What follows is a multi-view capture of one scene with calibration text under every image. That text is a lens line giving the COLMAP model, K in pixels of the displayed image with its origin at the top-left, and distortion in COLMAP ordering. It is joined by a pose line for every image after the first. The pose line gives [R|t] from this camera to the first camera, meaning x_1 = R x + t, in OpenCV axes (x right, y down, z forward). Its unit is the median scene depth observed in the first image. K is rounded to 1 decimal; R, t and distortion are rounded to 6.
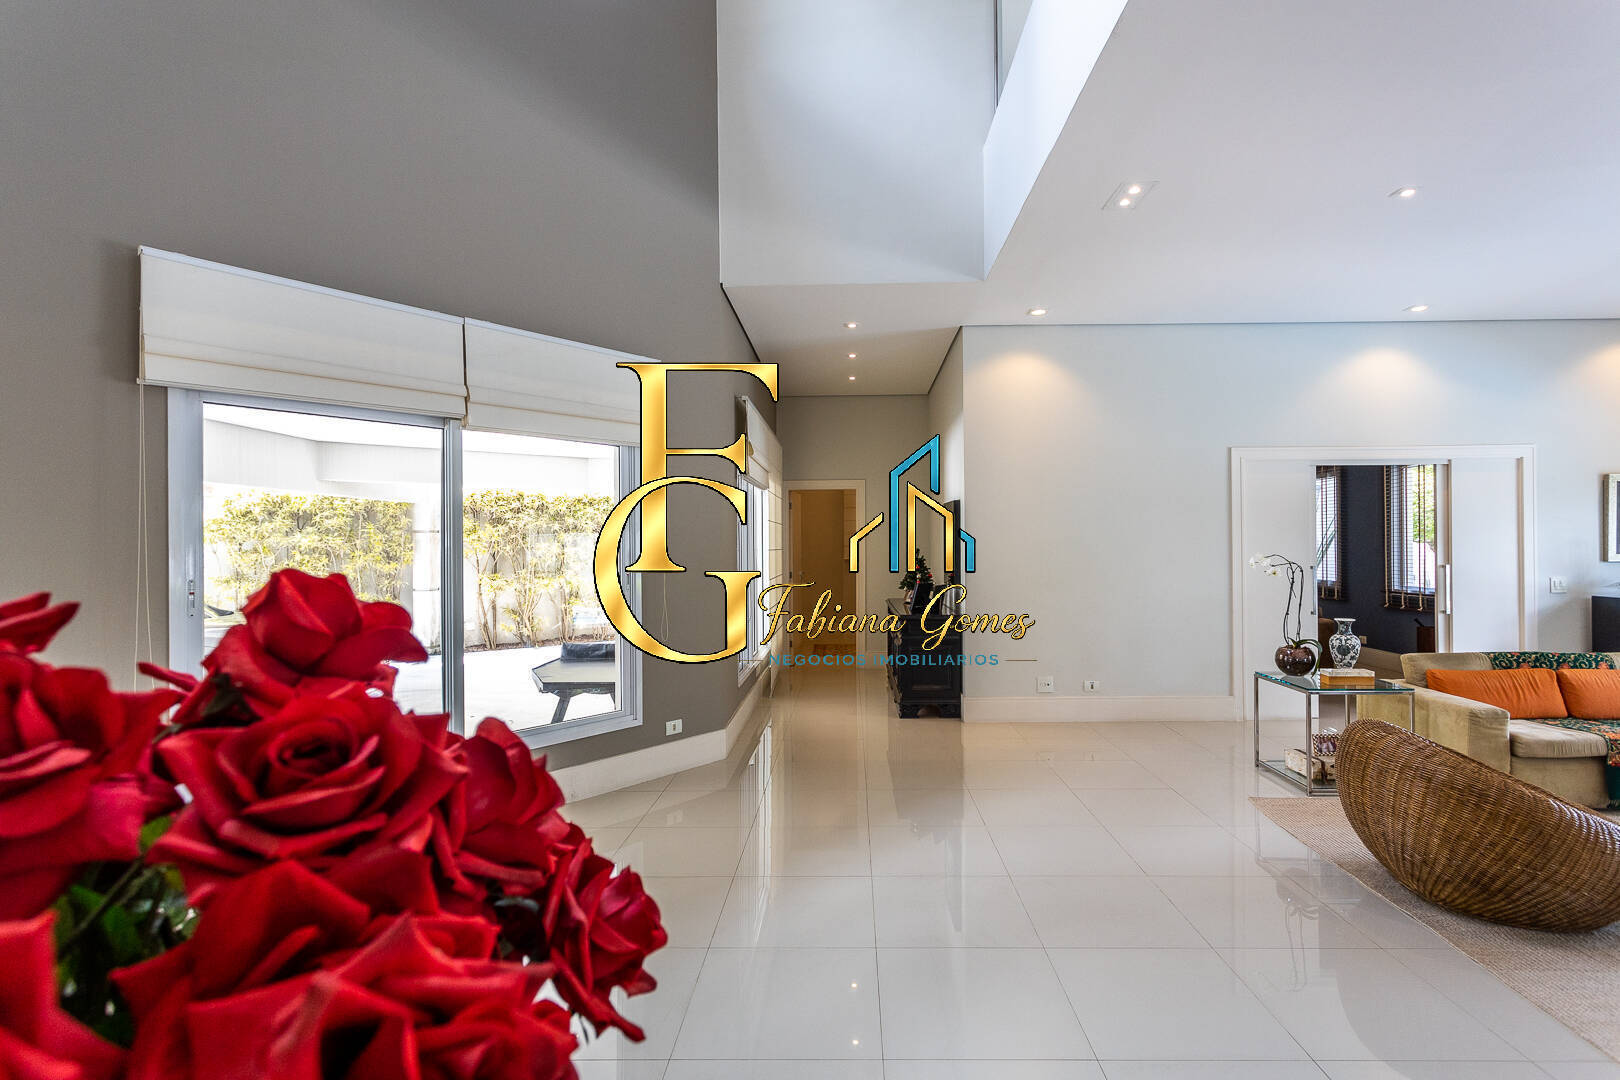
lens RADIAL K [[766.8, 0, 821.8], [0, 766.8, 540.4], [0, 0, 1]] dist [0.001953, 0.001446]
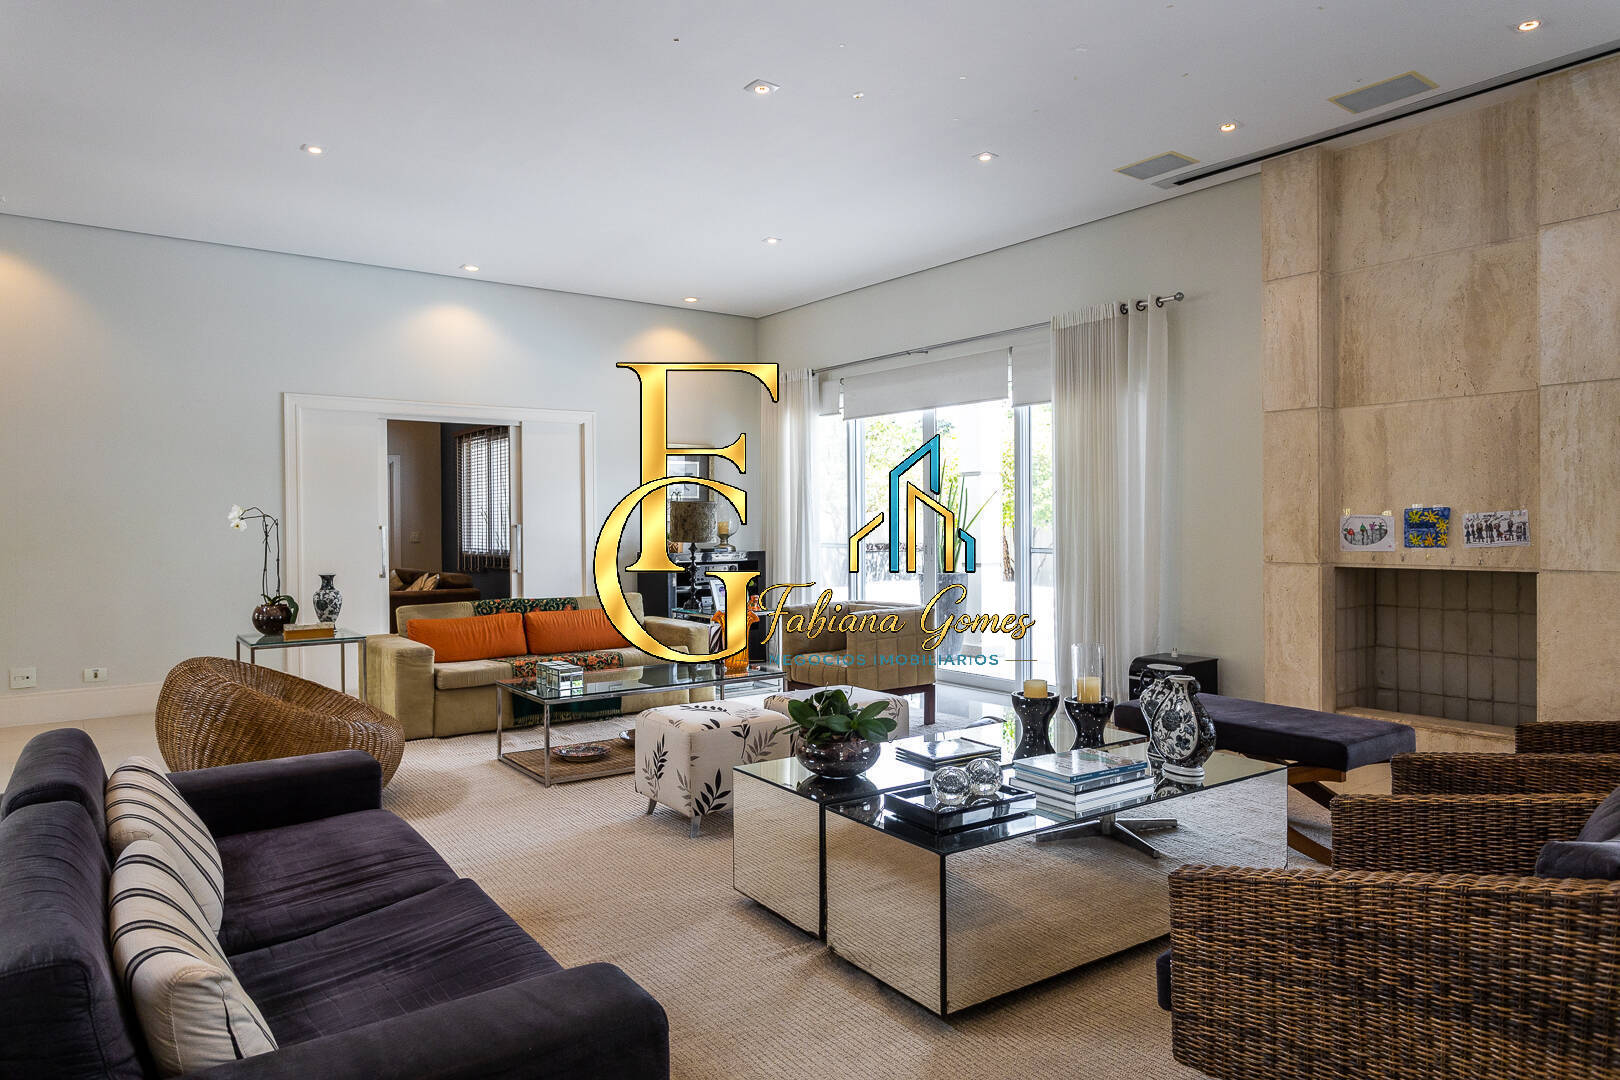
lens RADIAL K [[1028.0, 0, 807.0], [0, 1028.0, 539.5], [0, 0, 1]] dist [0.004602, 0.003717]
pose [[0.783476, -0.008384, 0.621365, 0.270190], [-0.003801, 0.999826, 0.018284, 0.025546], [-0.621410, -0.016686, 0.783308, -0.318524]]
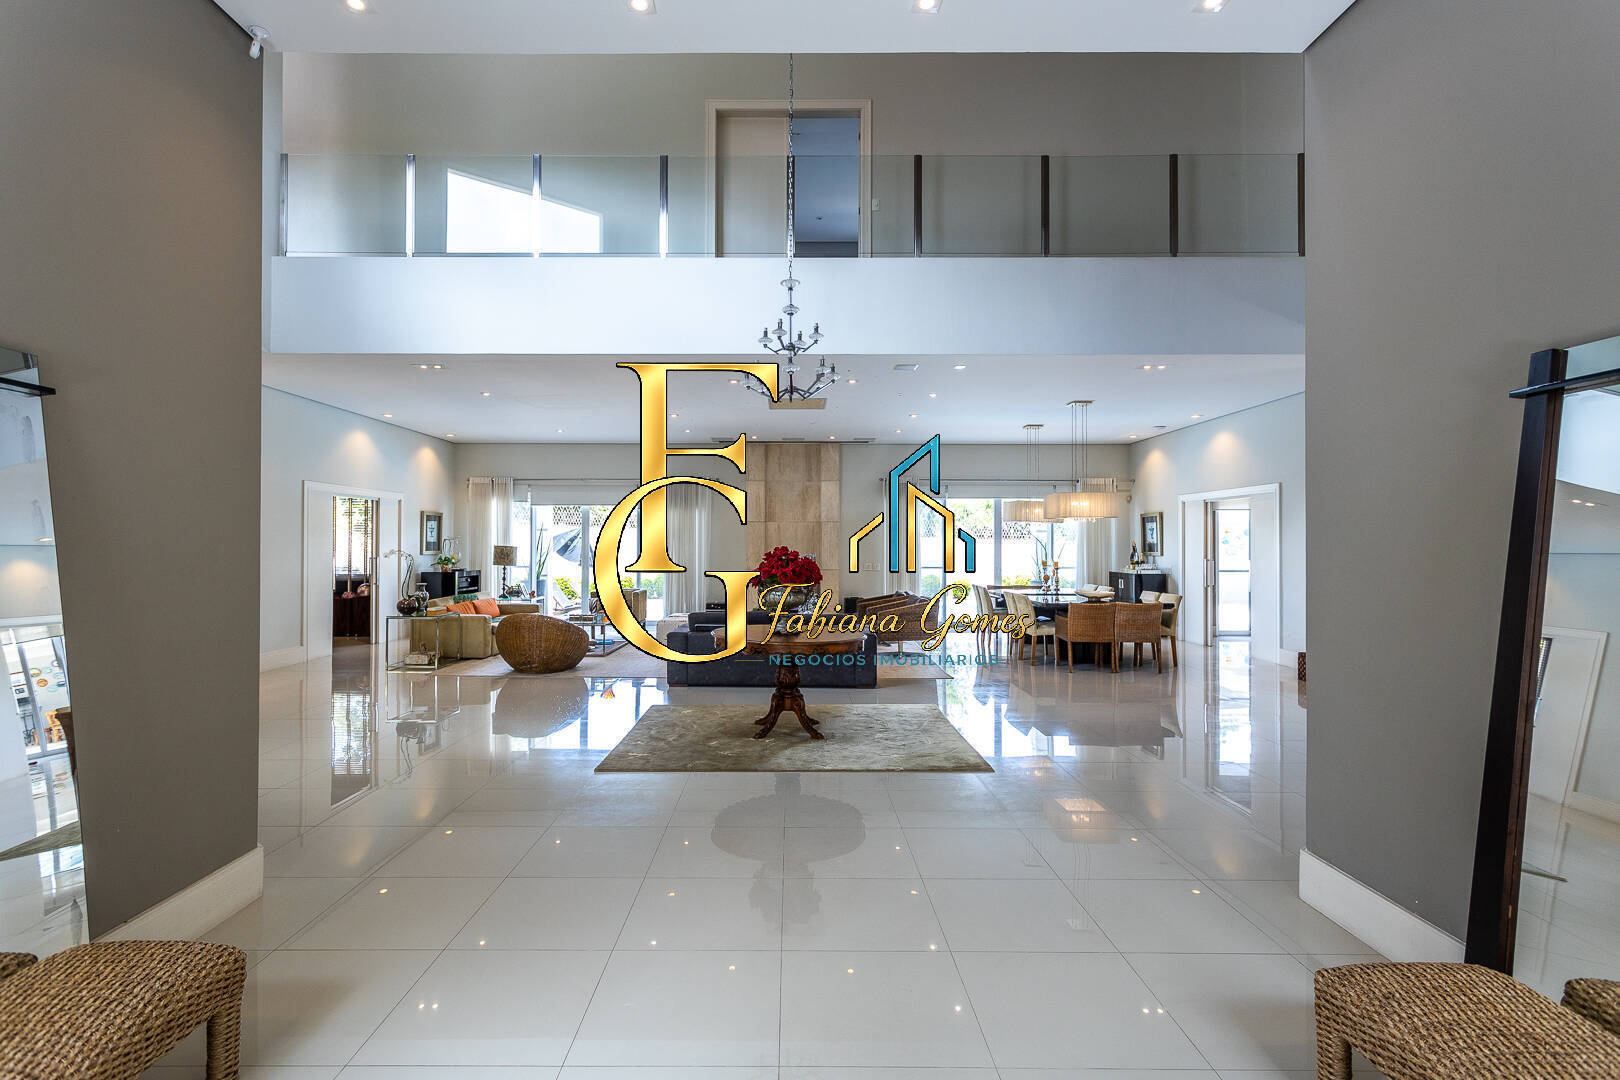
lens RADIAL K [[766.8, 0, 814.9], [0, 766.8, 540.9], [0, 0, 1]] dist [0.001953, 0.001446]
pose [[-0.049811, 0.010550, 0.998703, -1.033880], [-0.010028, 0.999889, -0.011063, 0.003665], [-0.998708, -0.010566, -0.049699, 0.074820]]
